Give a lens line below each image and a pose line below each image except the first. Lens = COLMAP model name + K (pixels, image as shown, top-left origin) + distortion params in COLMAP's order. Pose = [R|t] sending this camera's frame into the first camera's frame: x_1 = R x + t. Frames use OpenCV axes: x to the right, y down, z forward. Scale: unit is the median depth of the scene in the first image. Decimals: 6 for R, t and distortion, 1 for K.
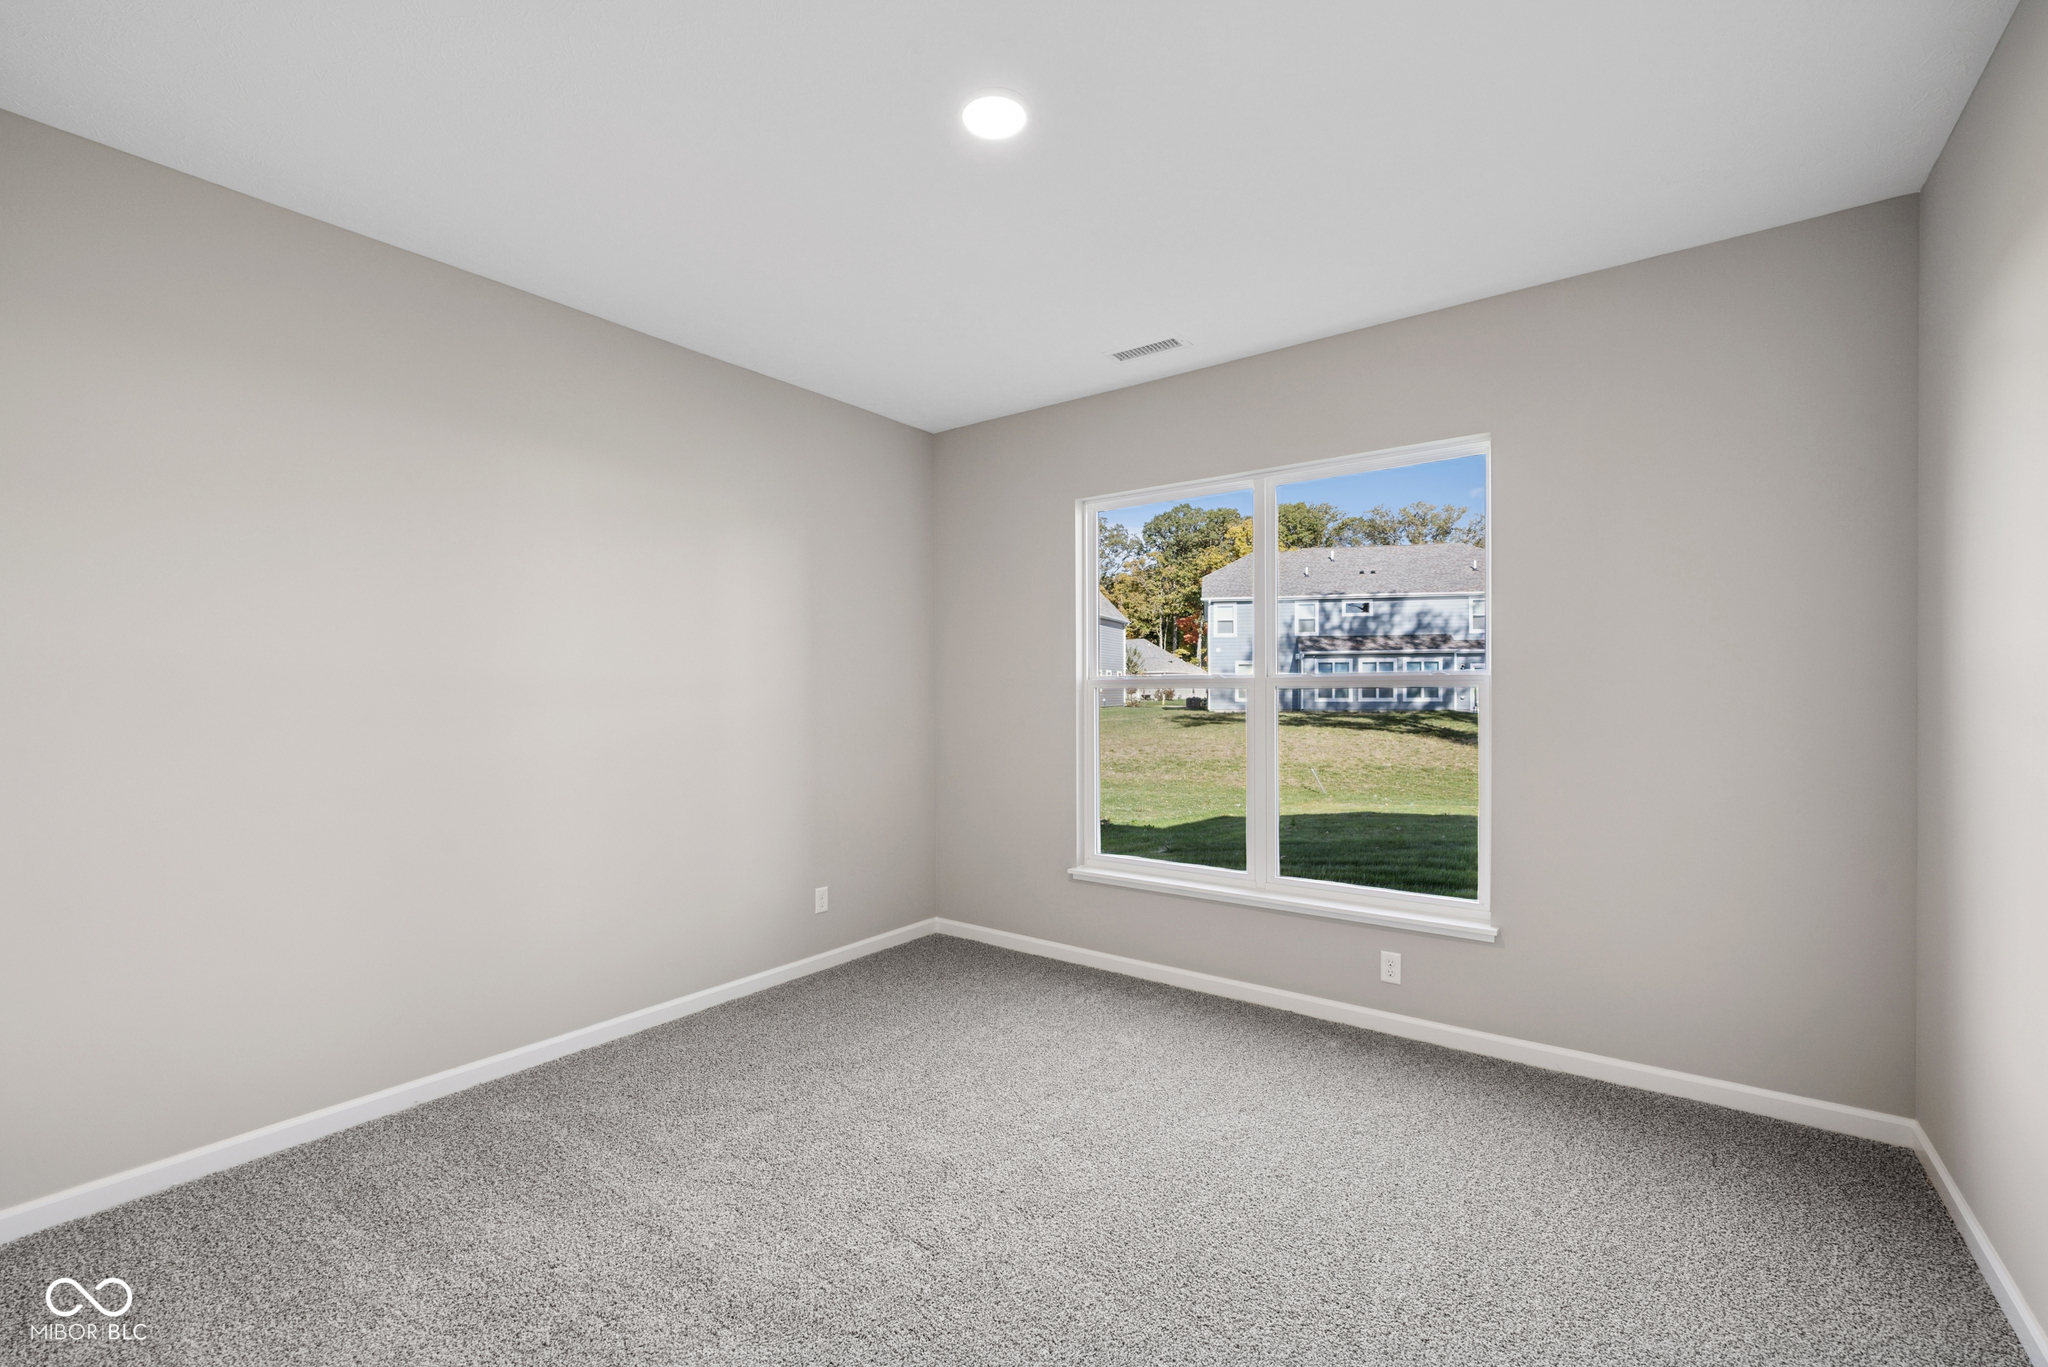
lens RADIAL K [[859.5, 0, 1024.0], [0, 859.5, 683.5], [0, 0, 1]] dist [0.000346, -0.000090]
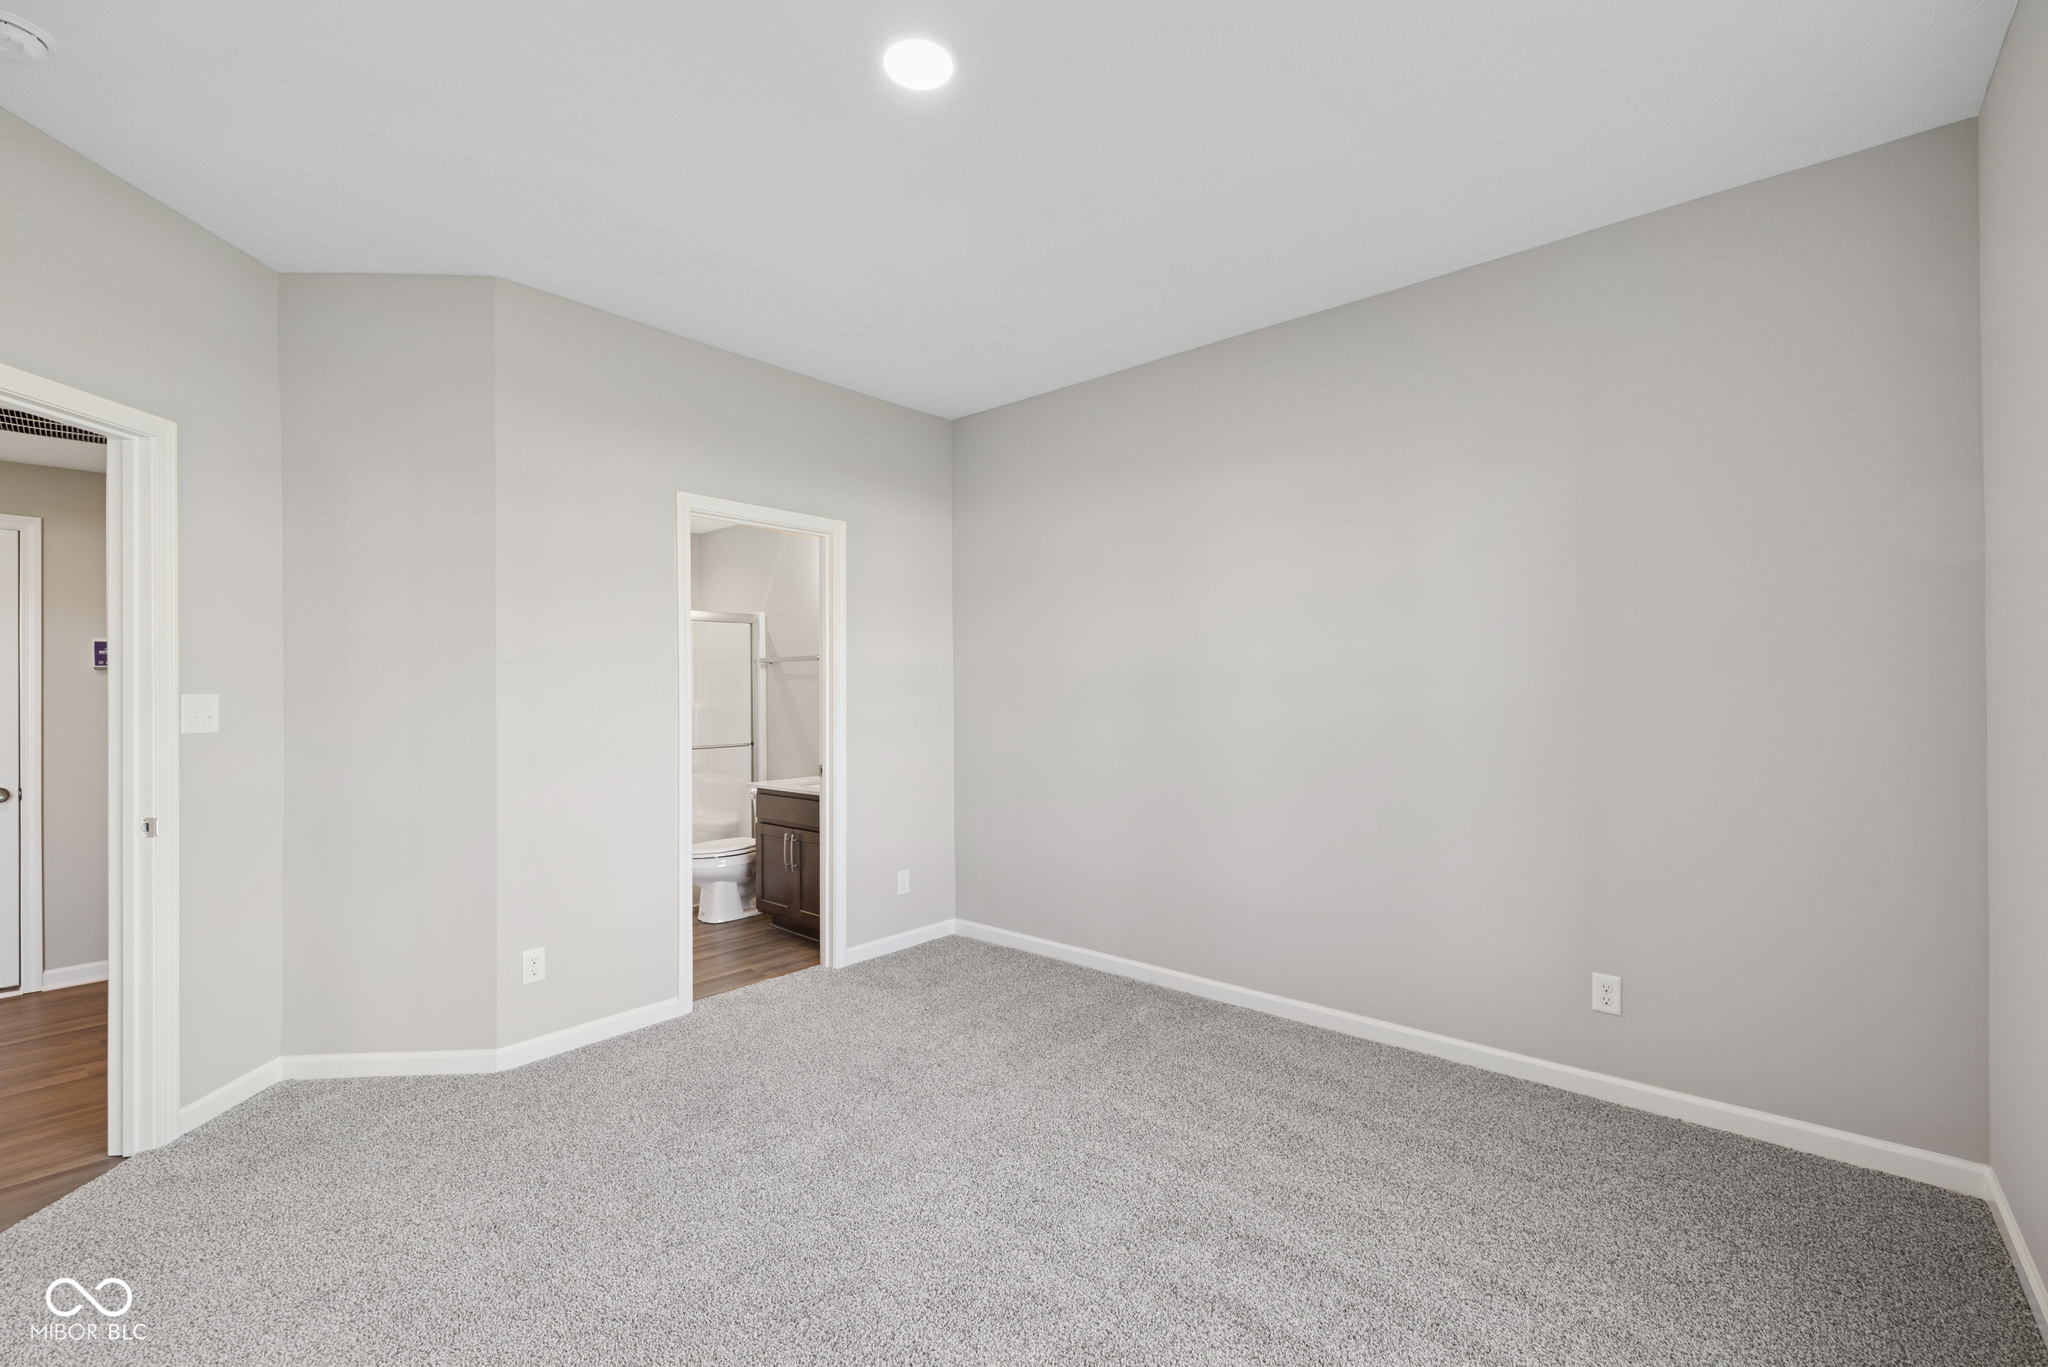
lens RADIAL K [[859.5, 0, 1024.0], [0, 859.5, 683.5], [0, 0, 1]] dist [0.000346, -0.000090]
pose [[-0.089528, 0.000394, -0.995984, 0.631951], [0.025705, 0.999668, -0.001915, 0.007038], [0.995653, -0.025773, -0.089509, 0.861719]]
